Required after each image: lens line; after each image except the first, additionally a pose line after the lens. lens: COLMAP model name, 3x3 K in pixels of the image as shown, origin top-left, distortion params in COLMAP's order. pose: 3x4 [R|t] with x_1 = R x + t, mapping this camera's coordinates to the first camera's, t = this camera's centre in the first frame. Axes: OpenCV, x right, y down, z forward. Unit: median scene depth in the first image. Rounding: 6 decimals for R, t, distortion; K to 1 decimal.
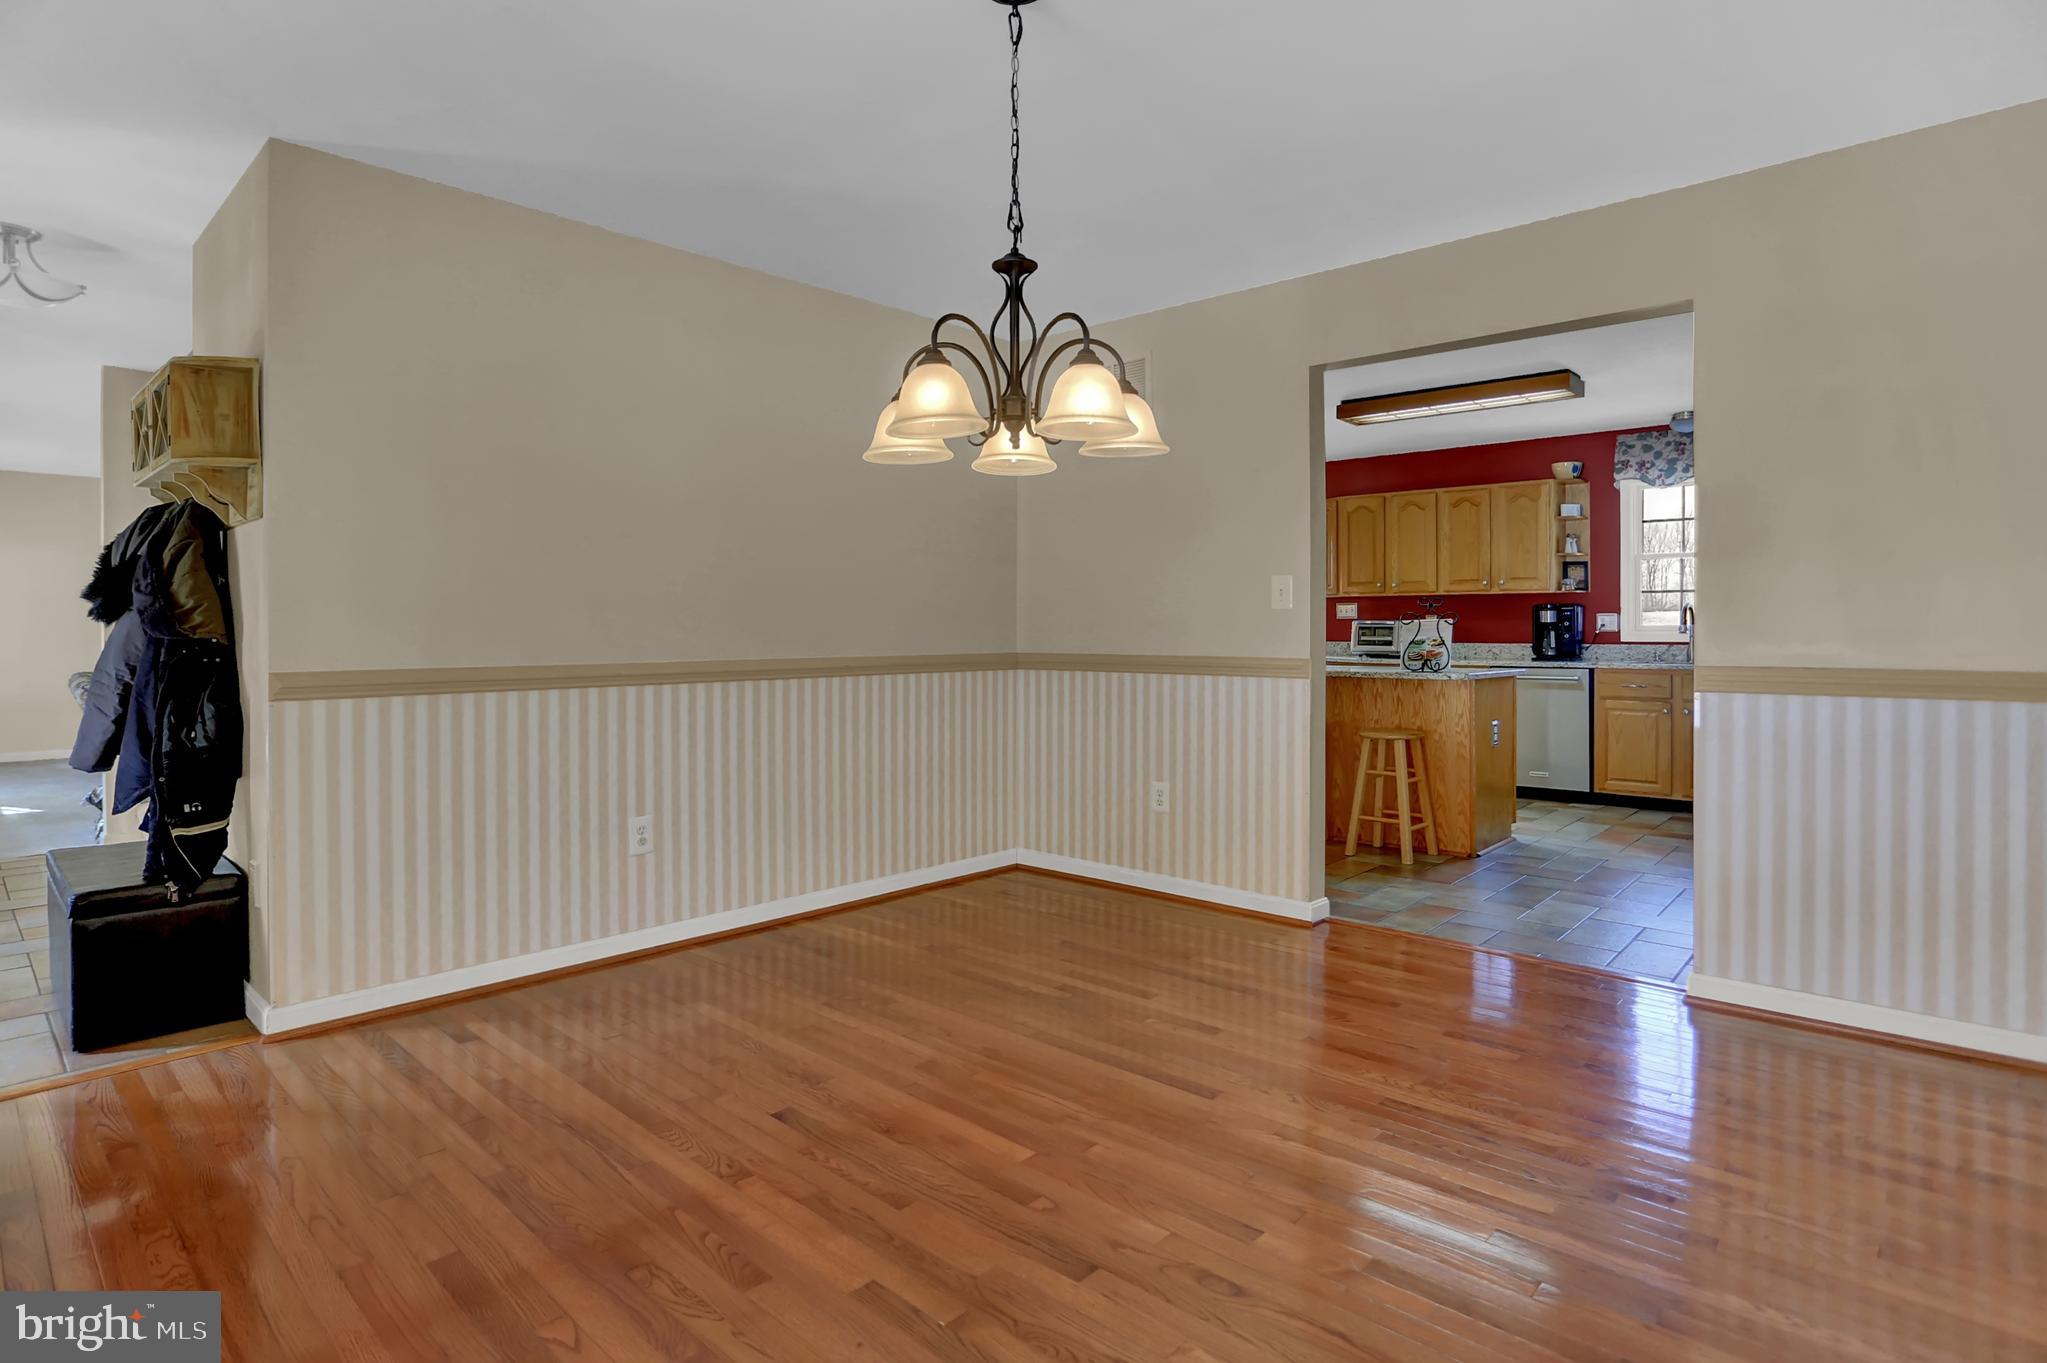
lens RADIAL K [[1079.4, 0, 1018.3], [0, 1079.4, 634.2], [0, 0, 1]] dist [-0.036481, 0.031938]
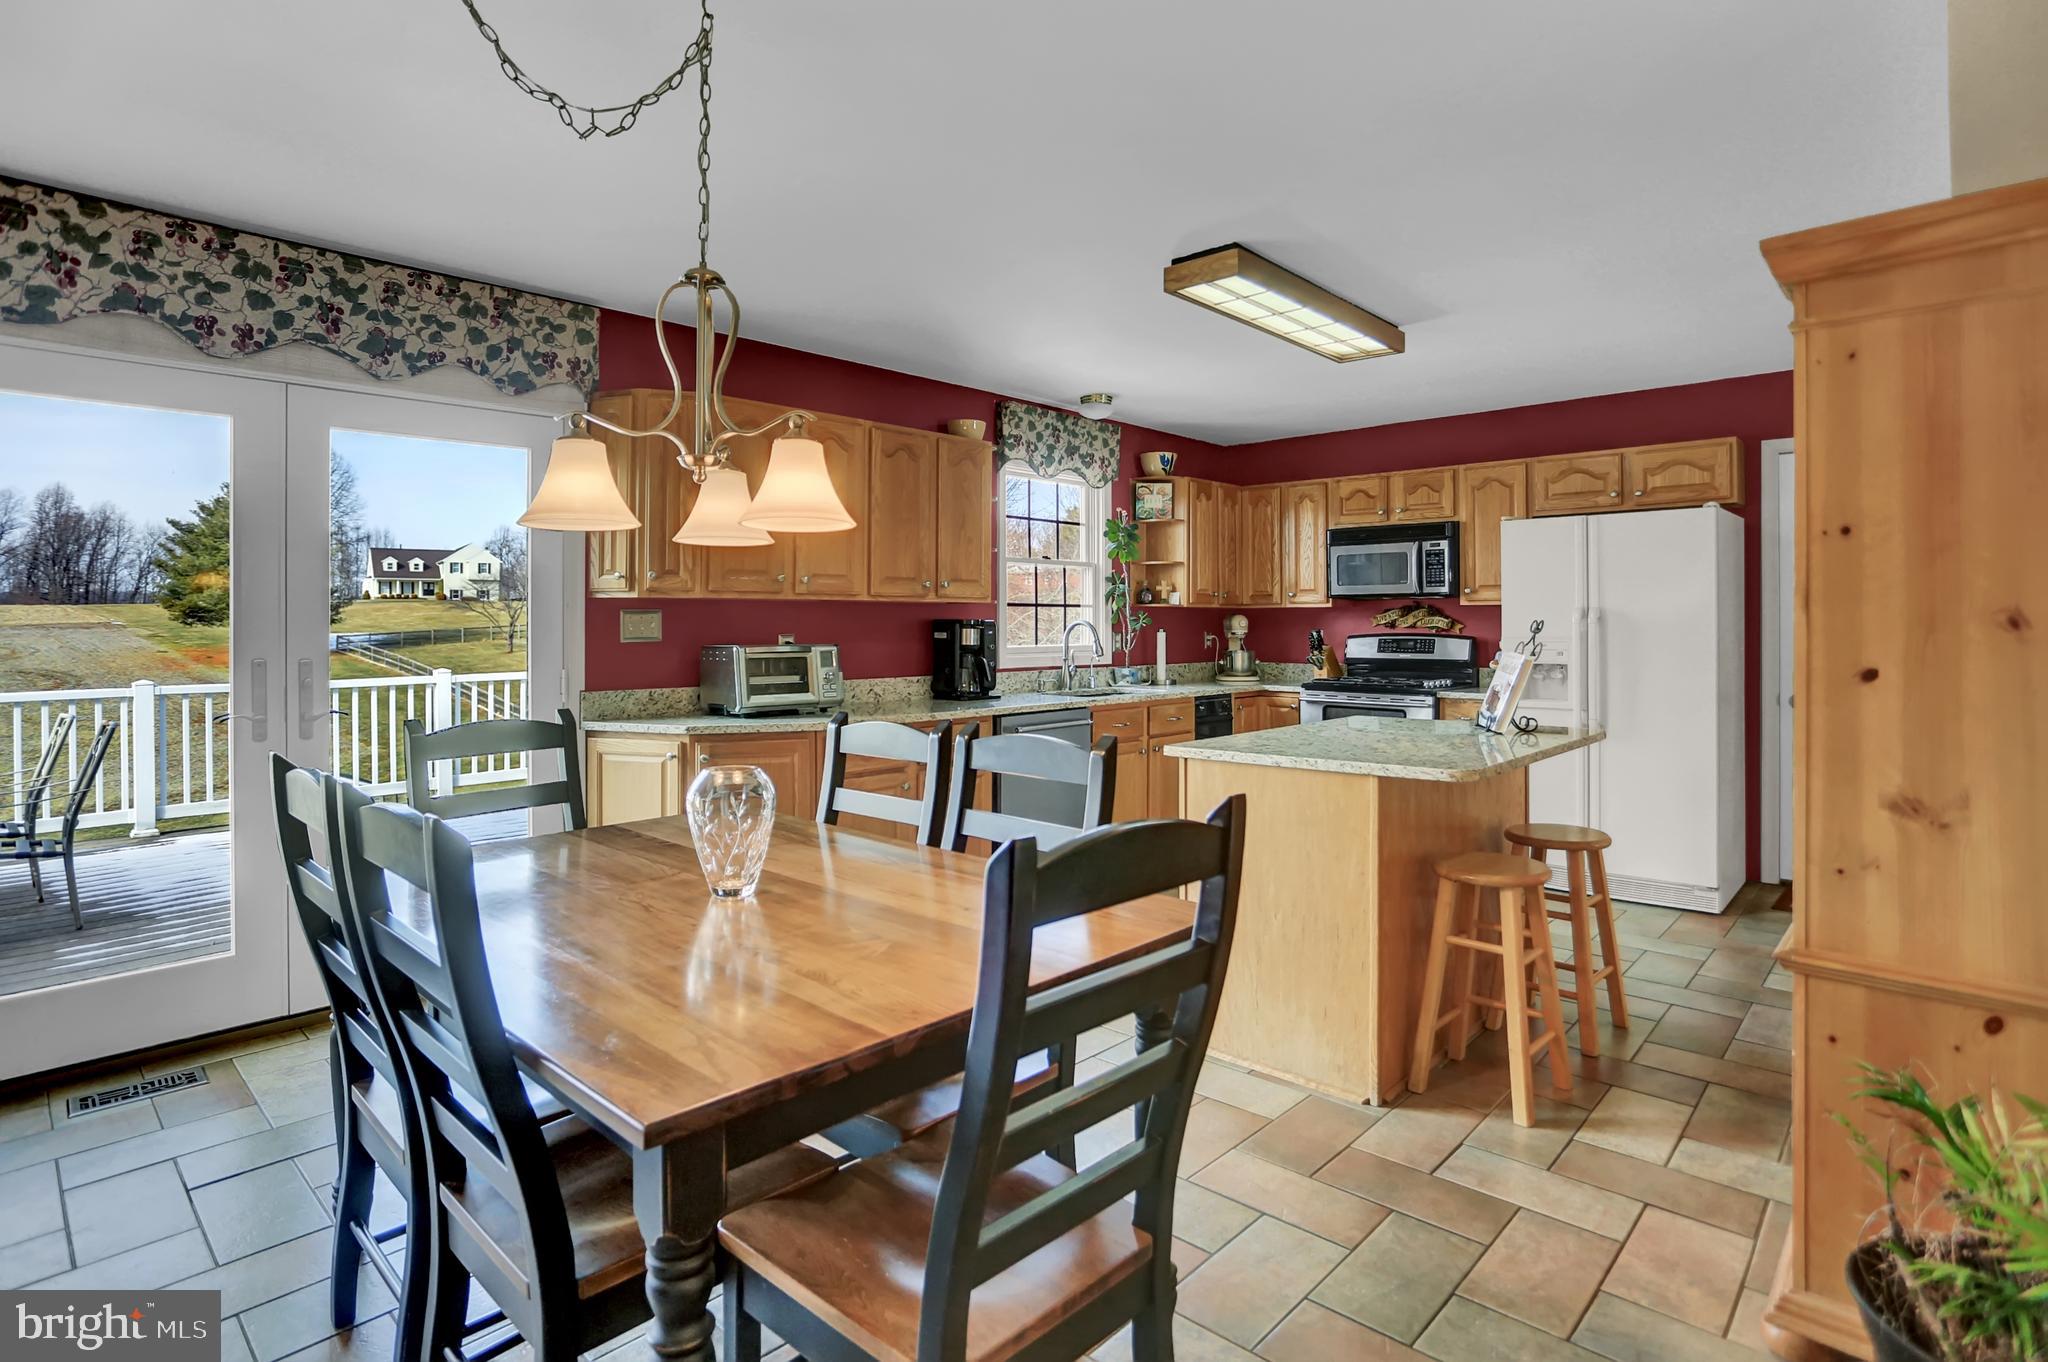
lens RADIAL K [[1050.7, 0, 1026.8], [0, 1050.7, 647.8], [0, 0, 1]] dist [-0.077214, 0.030865]
pose [[-0.002440, -0.024016, 0.999709, -0.194796], [0.008156, 0.999678, 0.024035, -0.025849], [-0.999964, 0.008213, -0.002244, 0.980951]]
